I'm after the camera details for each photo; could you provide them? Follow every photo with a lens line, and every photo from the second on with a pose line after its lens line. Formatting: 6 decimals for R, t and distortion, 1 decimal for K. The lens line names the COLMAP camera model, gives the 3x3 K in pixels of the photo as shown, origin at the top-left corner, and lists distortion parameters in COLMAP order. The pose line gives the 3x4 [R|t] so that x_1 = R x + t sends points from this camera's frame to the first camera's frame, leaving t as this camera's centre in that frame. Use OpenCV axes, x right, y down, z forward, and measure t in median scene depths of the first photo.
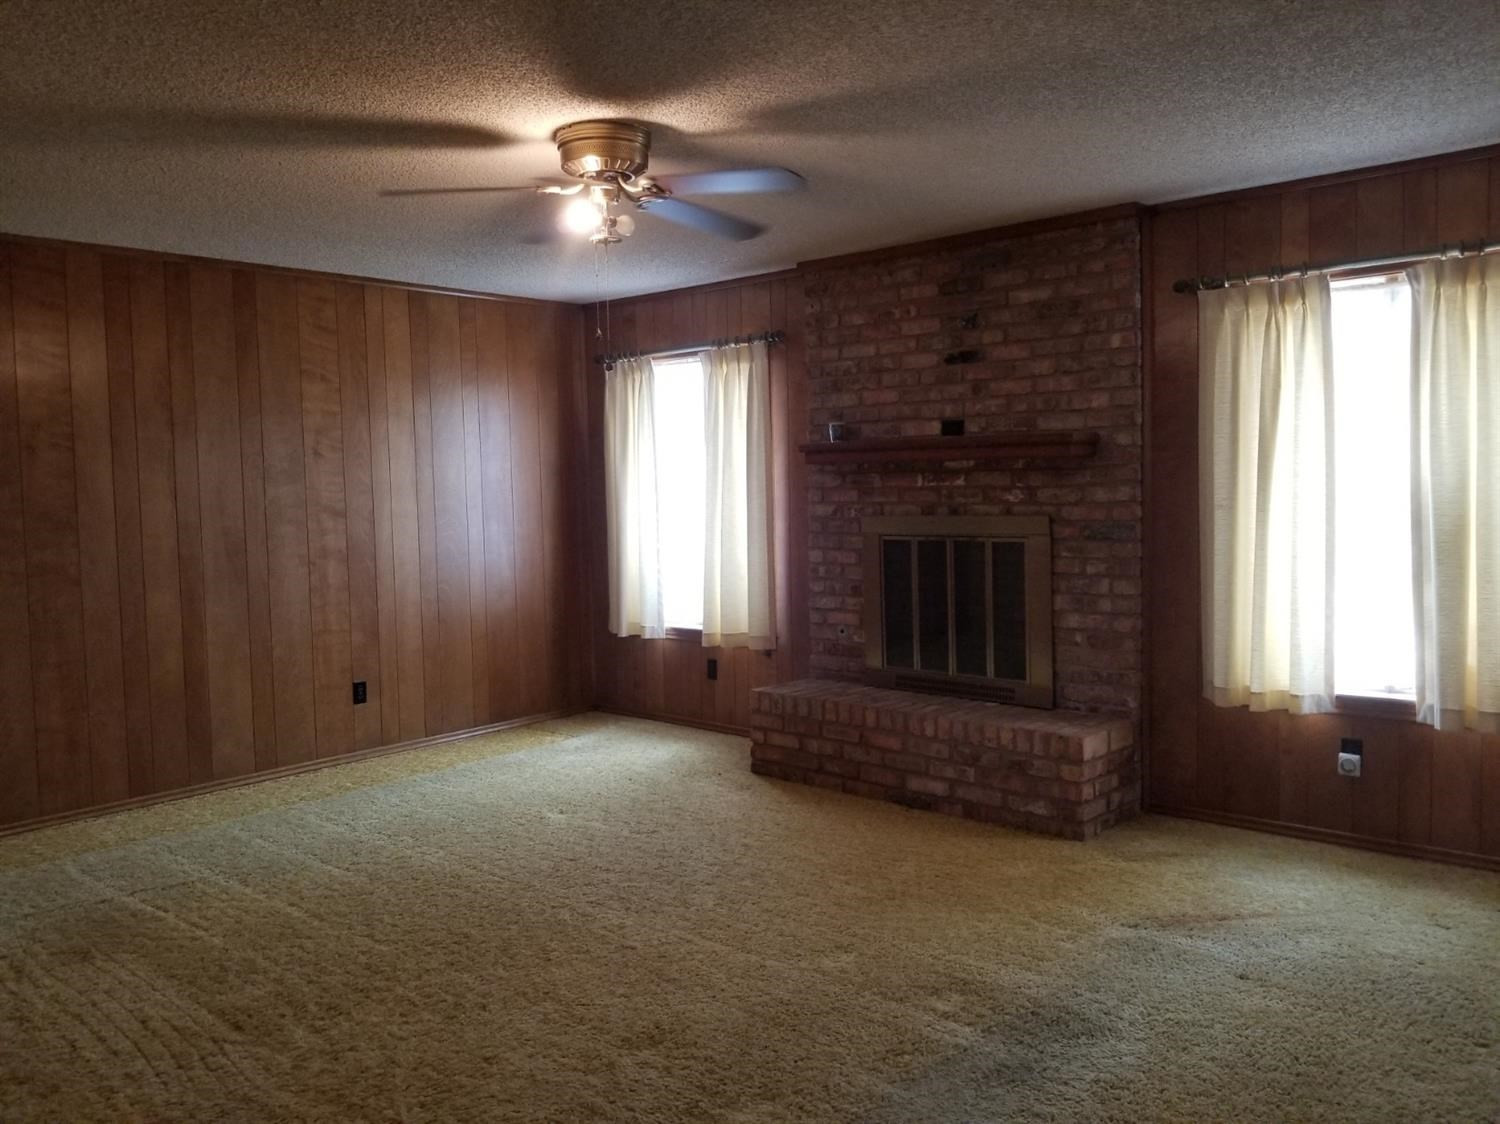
lens RADIAL K [[1176.7, 0, 754.0], [0, 1176.7, 563.6], [0, 0, 1]] dist [-0.004318, -0.026257]
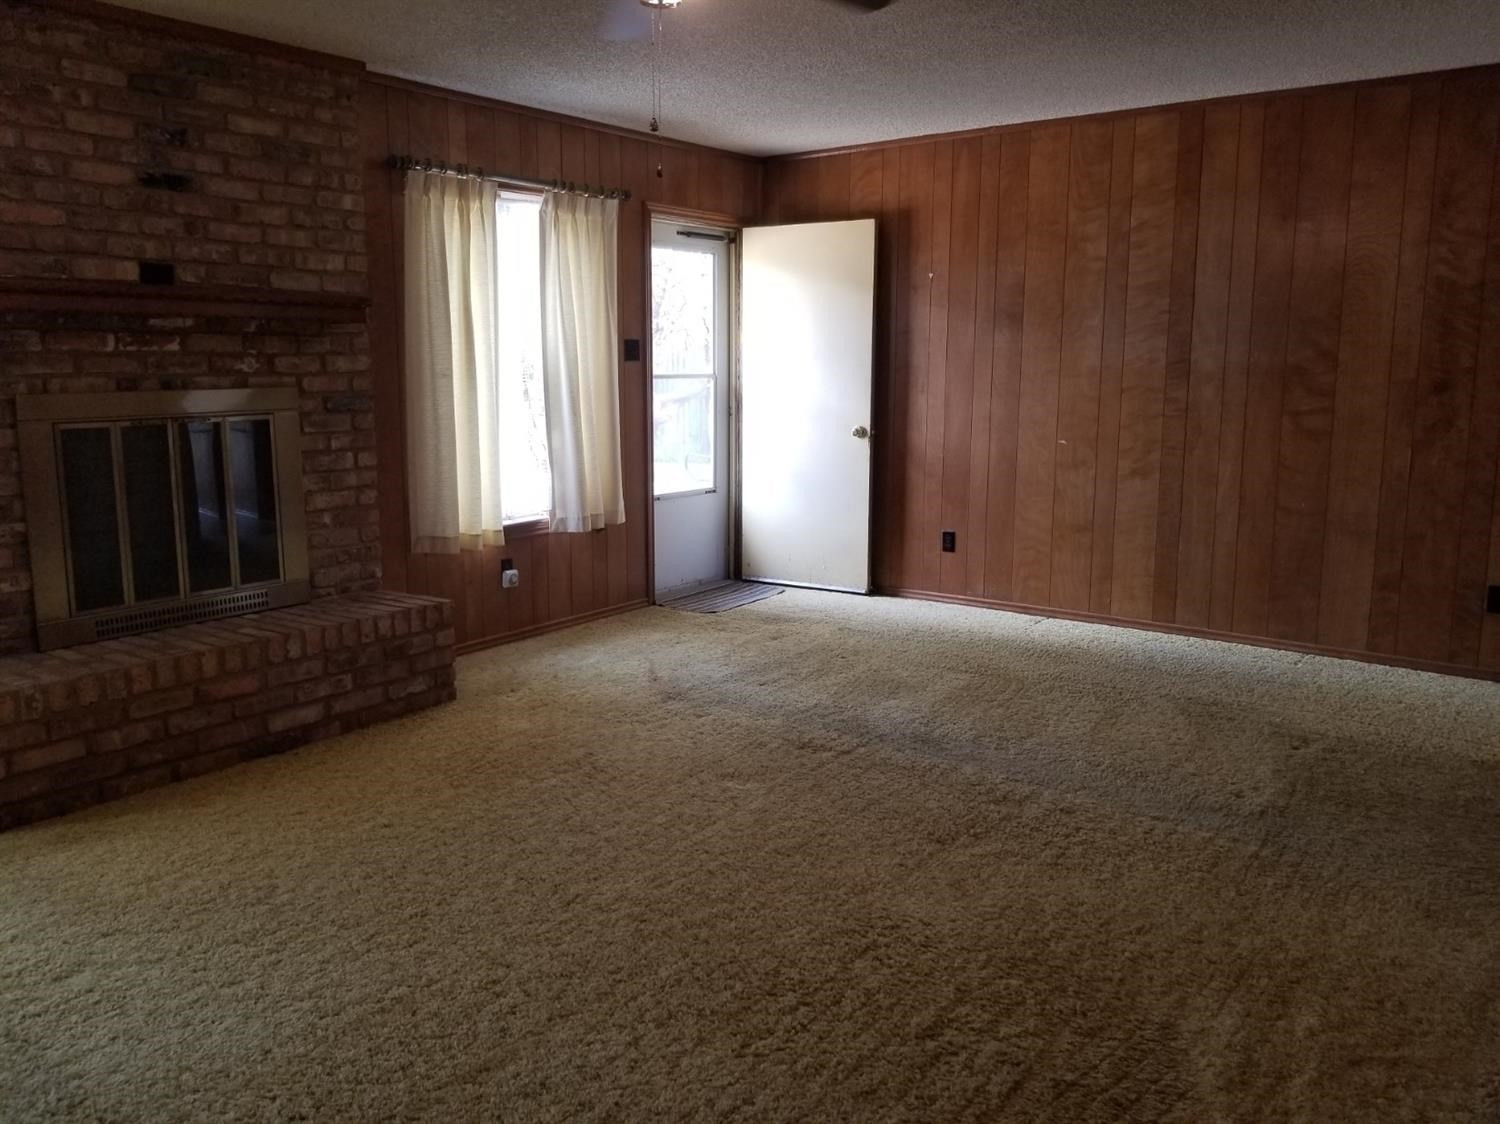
lens RADIAL K [[1176.7, 0, 754.1], [0, 1176.7, 559.3], [0, 0, 1]] dist [-0.004318, -0.026257]
pose [[-0.119712, -0.142327, 0.982554, -0.675405], [0.074039, 0.985635, 0.151795, -0.021413], [-0.990044, 0.090918, -0.107455, 0.752223]]
